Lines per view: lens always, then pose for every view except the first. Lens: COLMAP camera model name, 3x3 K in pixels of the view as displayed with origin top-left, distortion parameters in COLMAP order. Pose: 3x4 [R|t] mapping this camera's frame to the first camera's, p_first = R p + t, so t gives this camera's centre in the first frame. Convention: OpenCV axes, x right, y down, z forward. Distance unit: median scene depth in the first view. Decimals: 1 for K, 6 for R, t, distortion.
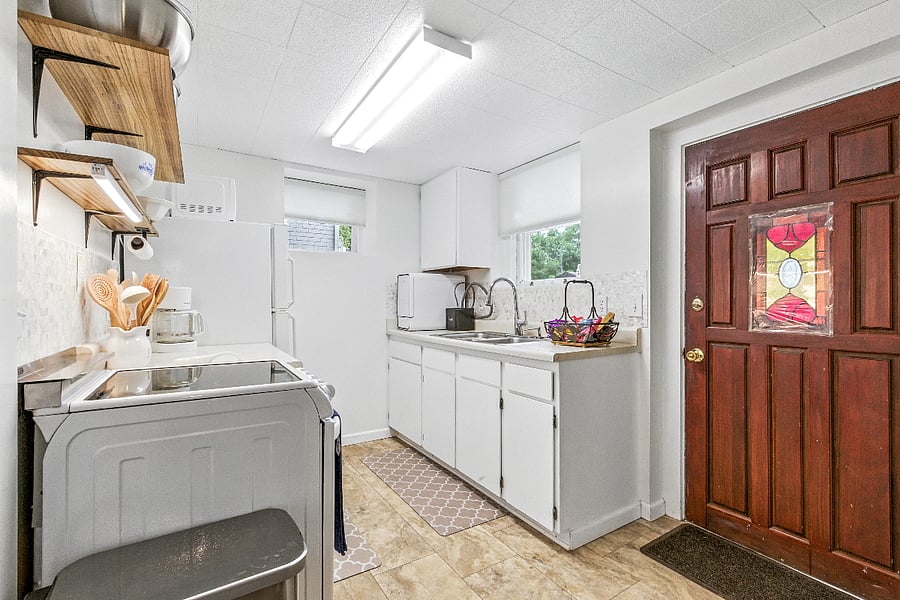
lens RADIAL K [[405.3, 0, 448.8], [0, 405.3, 301.0], [0, 0, 1]] dist [0.000900, -0.000609]
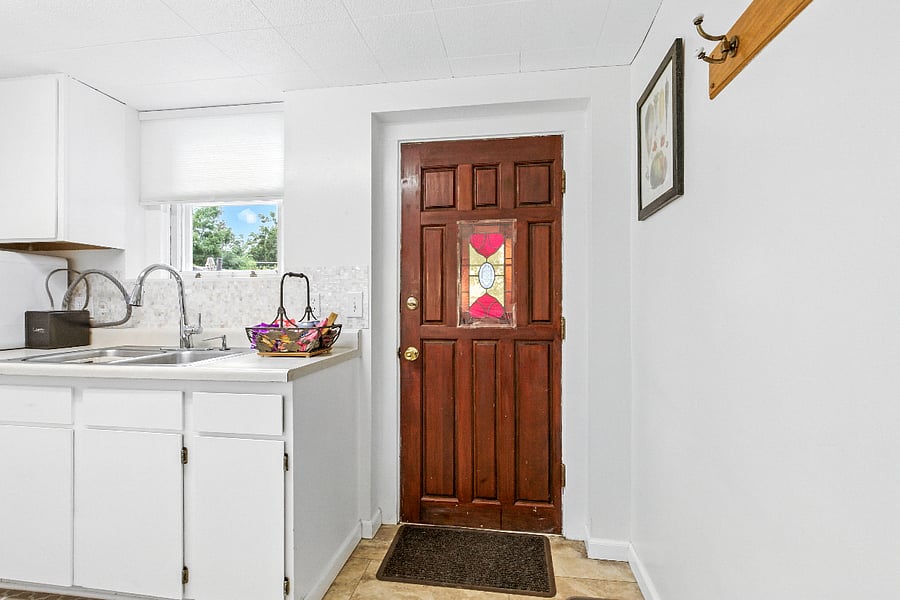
lens RADIAL K [[419.8, 0, 450.9], [0, 419.8, 301.2], [0, 0, 1]] dist [-0.002327, 0.000621]
pose [[0.650315, 0.000192, 0.759664, -0.115677], [-0.001573, 0.999998, 0.001095, 0.002503], [-0.759663, -0.001907, 0.650314, 0.255949]]
